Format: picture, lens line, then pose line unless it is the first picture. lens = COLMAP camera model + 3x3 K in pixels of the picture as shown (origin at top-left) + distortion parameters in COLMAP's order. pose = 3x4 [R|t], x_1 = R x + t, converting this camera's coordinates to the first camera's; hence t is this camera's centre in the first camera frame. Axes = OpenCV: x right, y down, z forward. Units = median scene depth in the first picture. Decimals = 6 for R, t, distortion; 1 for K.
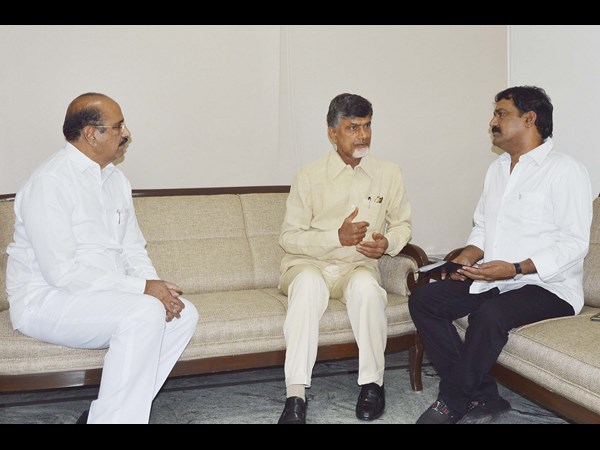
lens RADIAL K [[633.2, 0, 300.0], [0, 633.2, 225.0], [0, 0, 1]] dist [-0.005014, -0.006517]
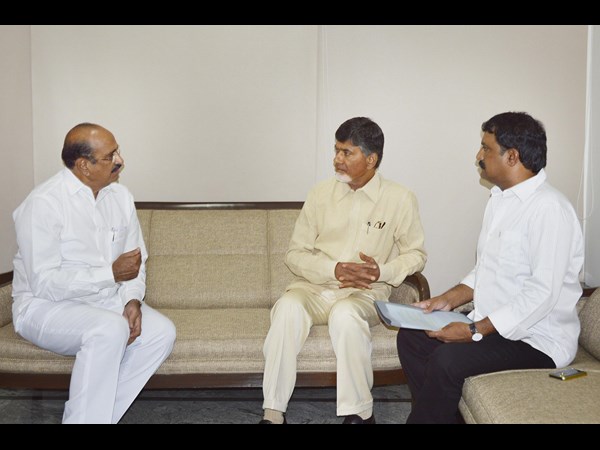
lens RADIAL K [[752.1, 0, 300.0], [0, 752.1, 225.0], [0, 0, 1]] dist [0.005089, 0.010533]
pose [[0.960275, 0.045489, -0.275324, 0.356453], [-0.039279, 0.998835, 0.028031, -0.077170], [0.276278, -0.016103, 0.960943, -0.146753]]
